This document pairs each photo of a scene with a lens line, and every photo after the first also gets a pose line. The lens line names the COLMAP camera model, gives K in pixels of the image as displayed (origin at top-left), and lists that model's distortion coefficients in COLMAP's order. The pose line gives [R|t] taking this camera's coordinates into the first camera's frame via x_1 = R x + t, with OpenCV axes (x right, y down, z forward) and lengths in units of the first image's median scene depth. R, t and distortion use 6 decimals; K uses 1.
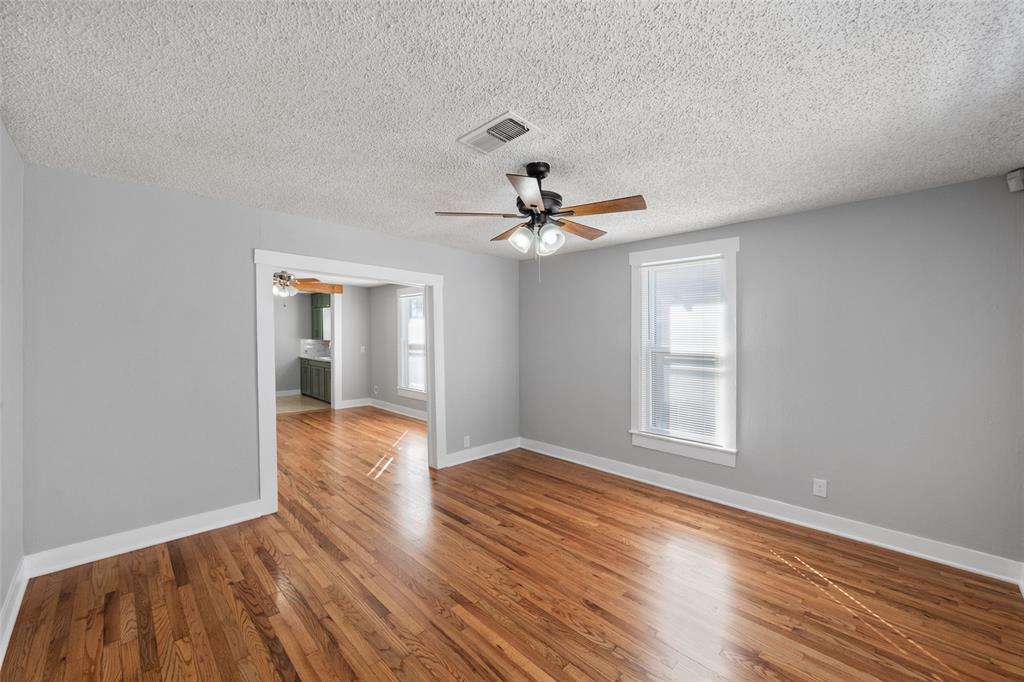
lens RADIAL K [[407.3, 0, 525.6], [0, 407.3, 331.2], [0, 0, 1]] dist [0.000283, -0.000057]
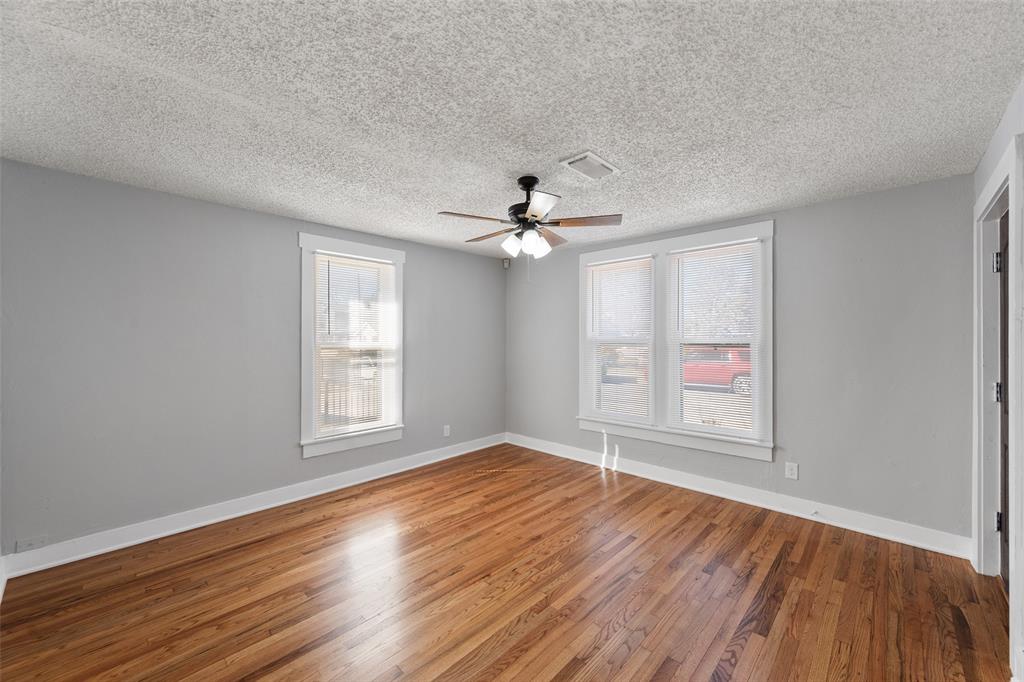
lens RADIAL K [[397.9, 0, 512.5], [0, 397.9, 342.7], [0, 0, 1]] dist [0.002679, 0.000437]
pose [[-0.003056, -0.026315, 0.999649, -0.738513], [-0.012873, 0.999572, 0.026274, 0.009274], [-0.999912, -0.012788, -0.003394, 0.734954]]
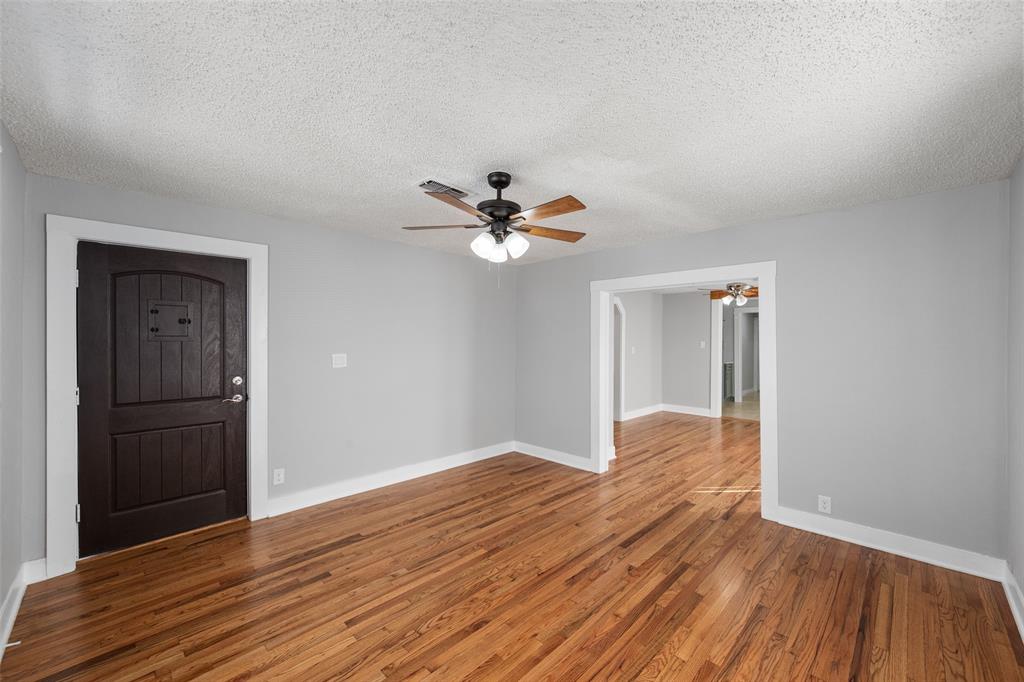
lens RADIAL K [[407.3, 0, 520.4], [0, 407.3, 343.3], [0, 0, 1]] dist [0.000283, -0.000057]
pose [[-0.003158, -0.007779, -0.999965, 0.752627], [0.009899, 0.999920, -0.007810, 0.015272], [0.999946, -0.009924, -0.003080, 0.742970]]
